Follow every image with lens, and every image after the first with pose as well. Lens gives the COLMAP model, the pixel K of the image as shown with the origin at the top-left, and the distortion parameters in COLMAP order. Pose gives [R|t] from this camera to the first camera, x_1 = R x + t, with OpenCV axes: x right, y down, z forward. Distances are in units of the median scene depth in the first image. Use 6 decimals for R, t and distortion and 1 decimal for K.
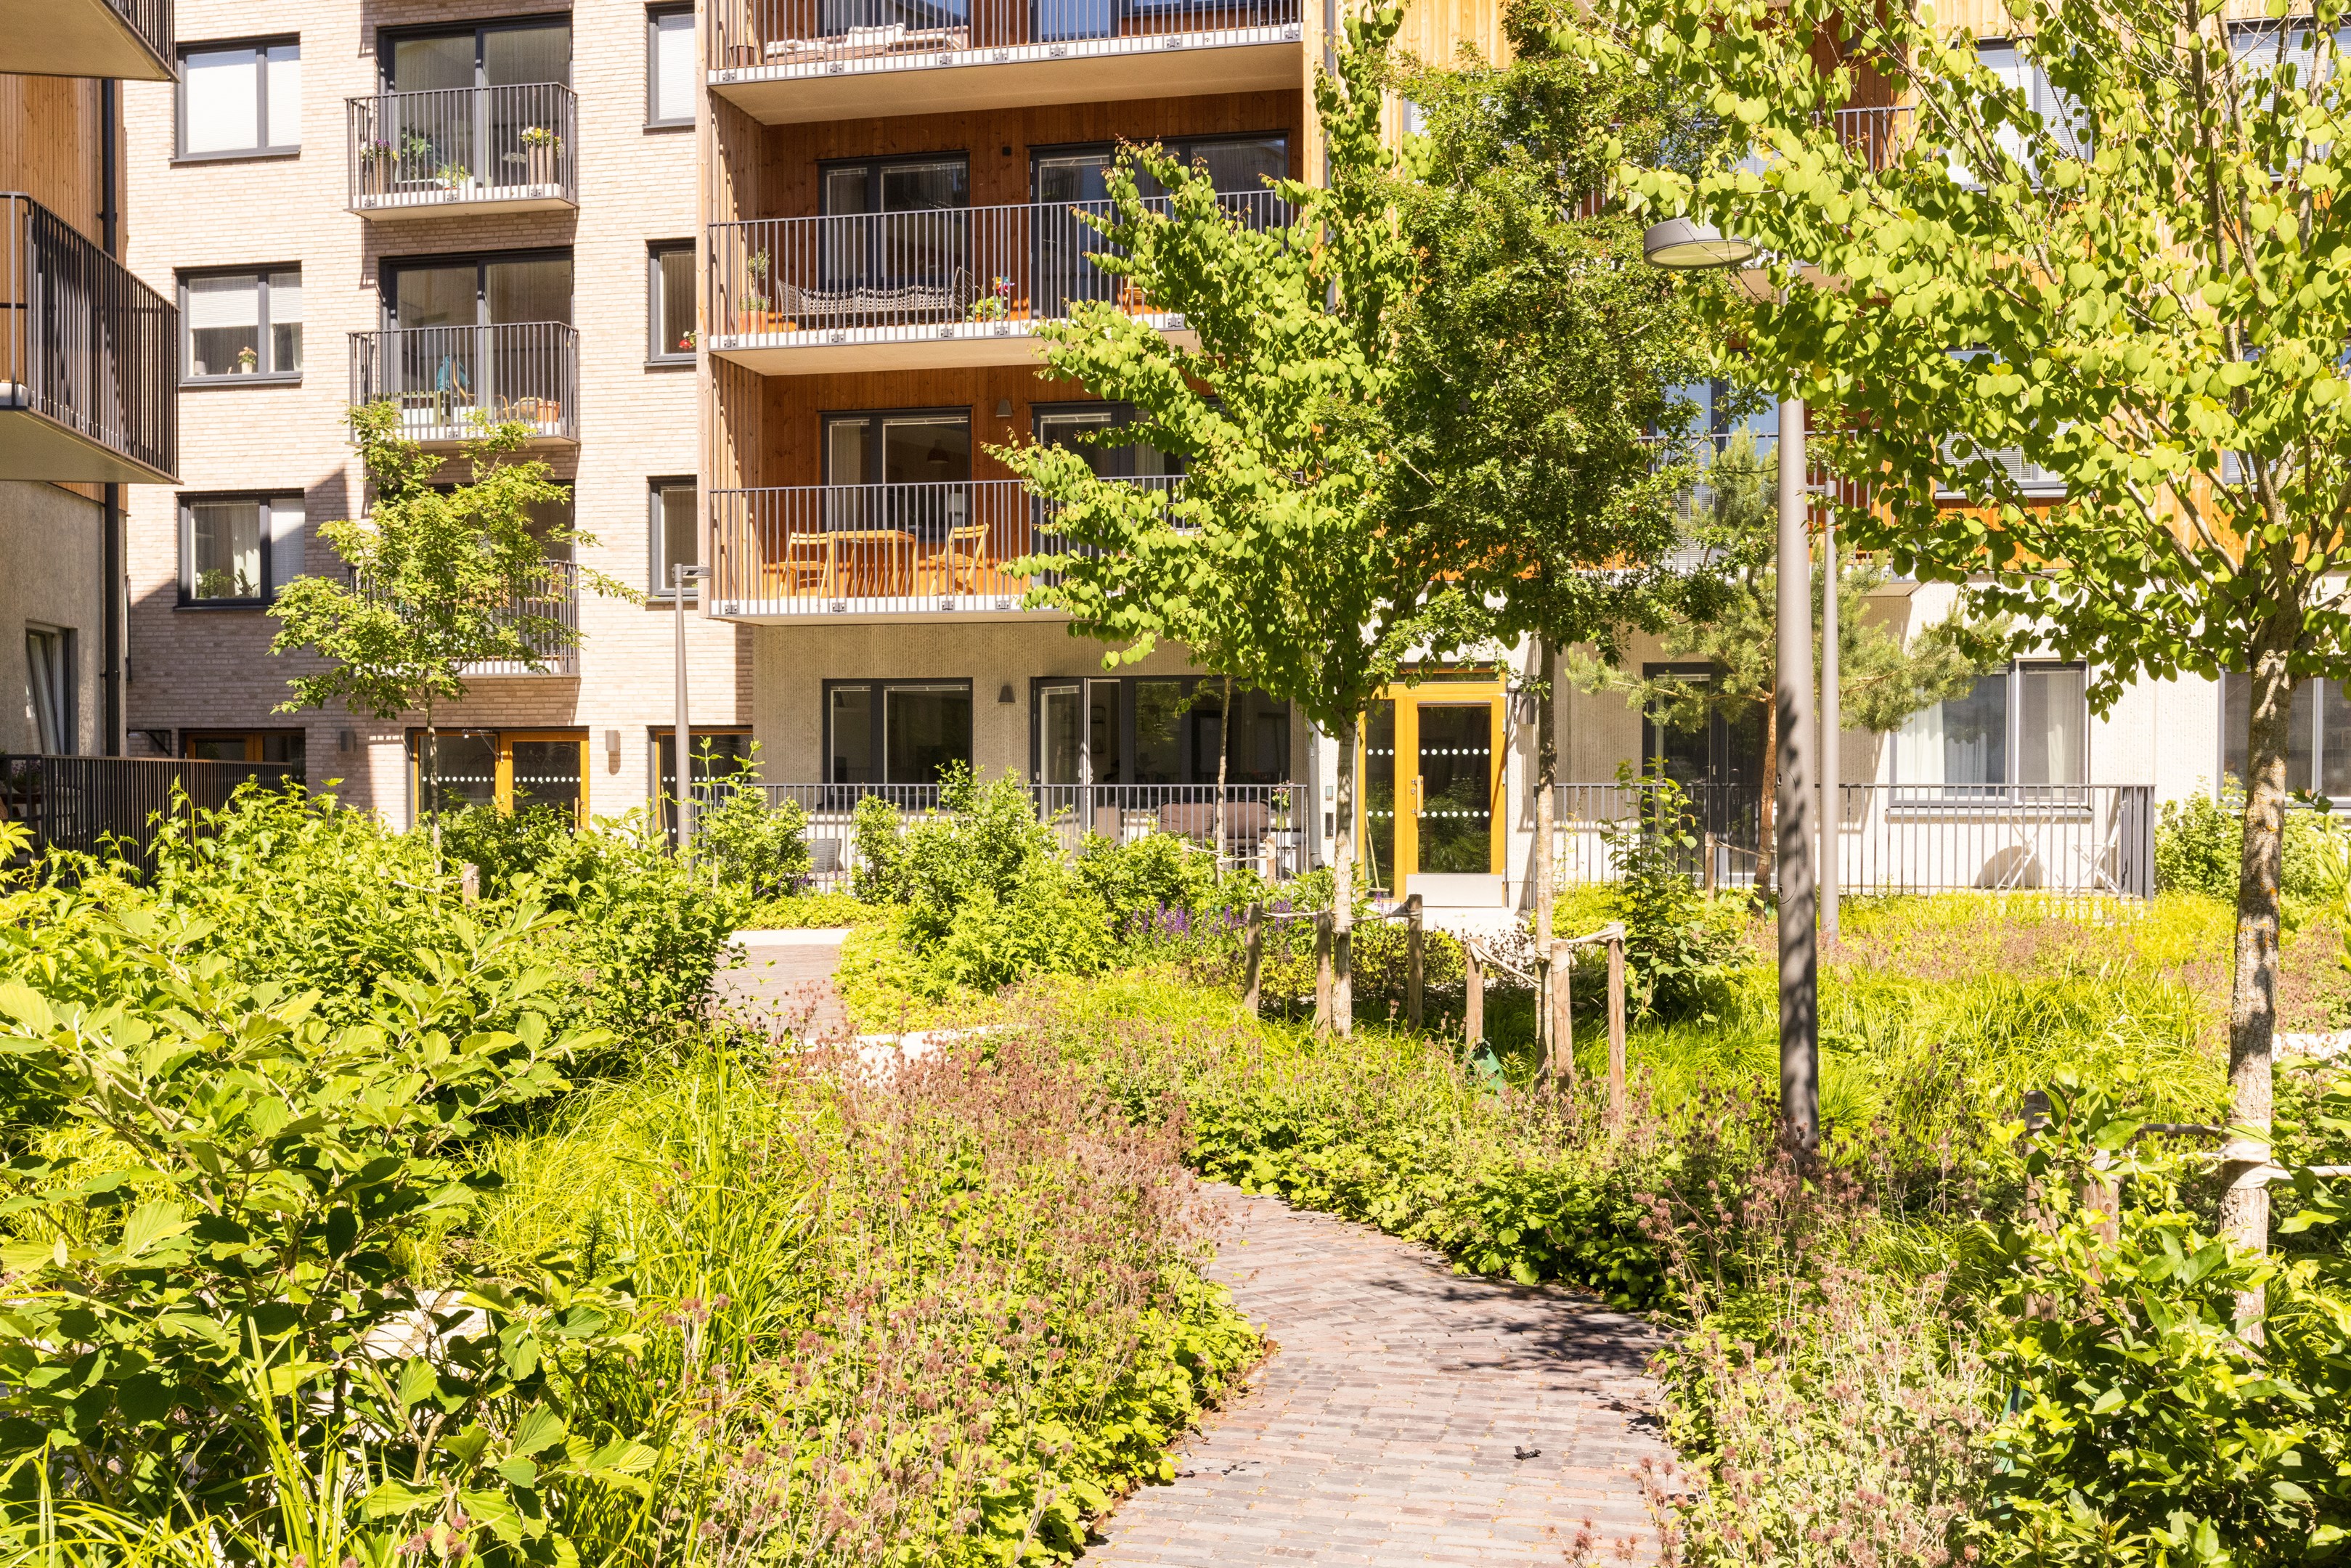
lens RADIAL K [[2358.2, 0, 1175.9], [0, 2358.2, 784.3], [0, 0, 1]] dist [0.012827, 0.000000]
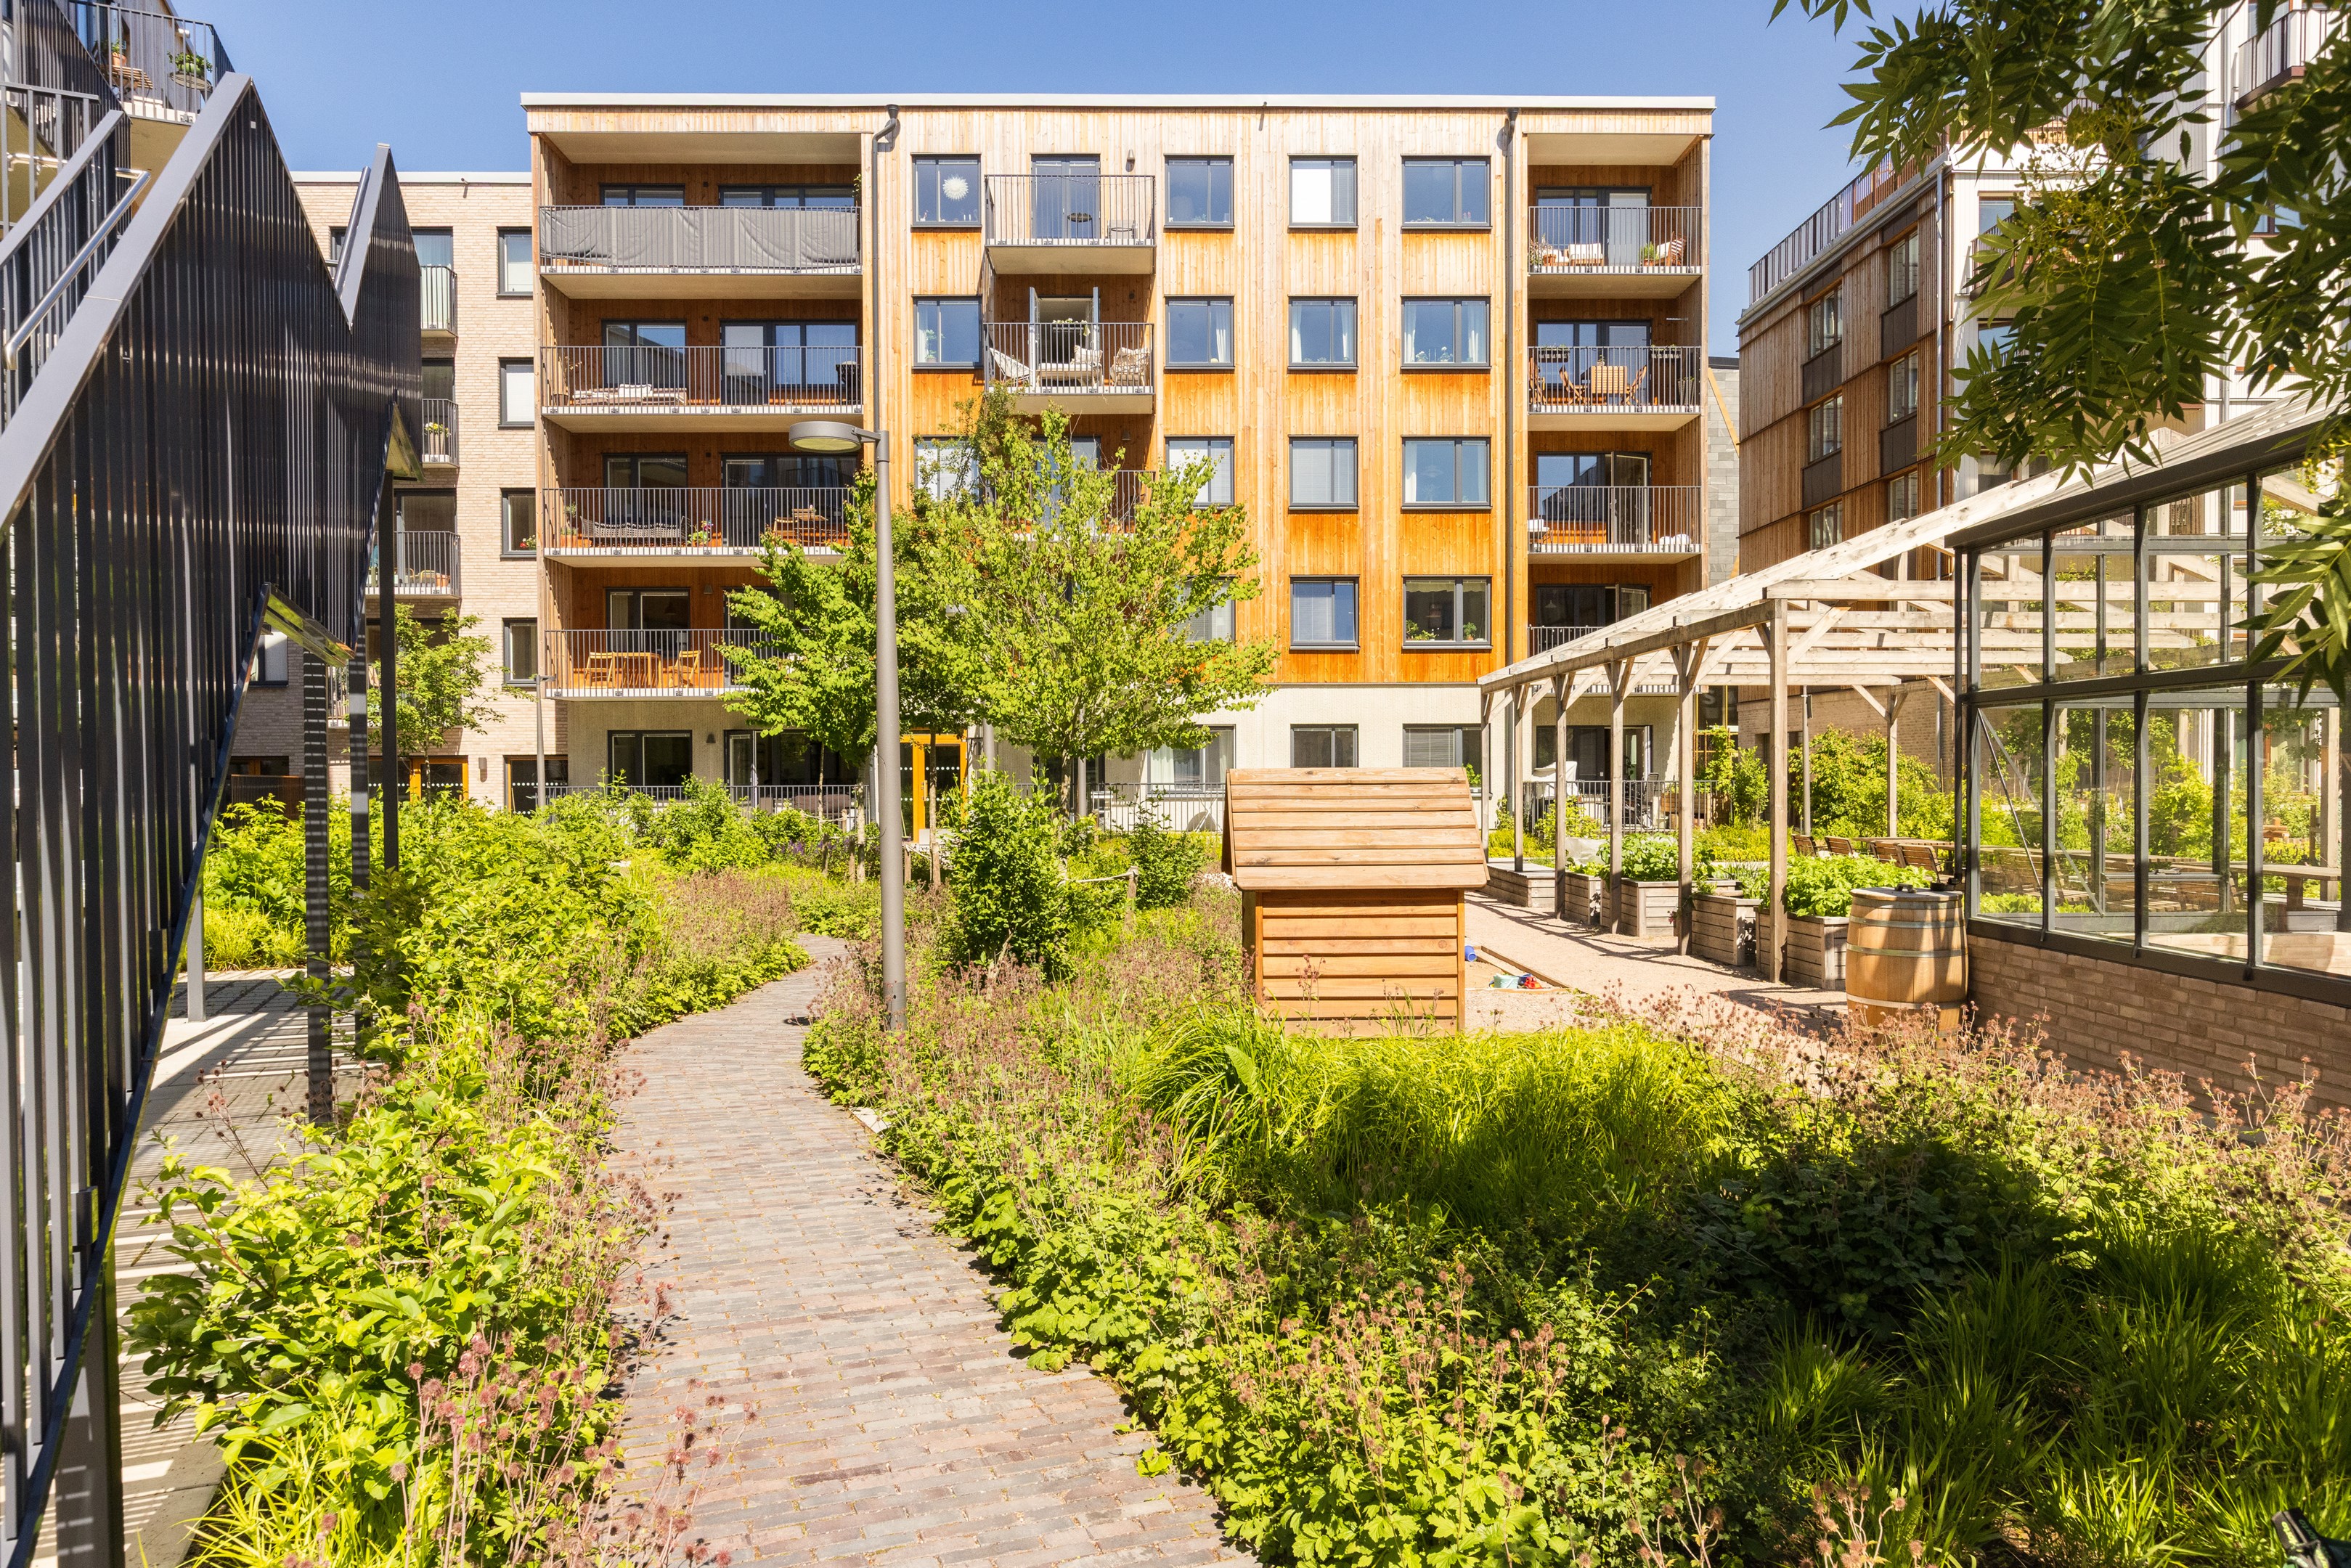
lens RADIAL K [[1544.5, 0, 1159.7], [0, 1544.5, 790.1], [0, 0, 1]] dist [0.027536, 0.001760]
pose [[0.976321, -0.007224, 0.216206, 0.011844], [0.006365, 0.999969, 0.004670, -0.000179], [-0.216233, -0.003183, 0.976337, -0.310144]]
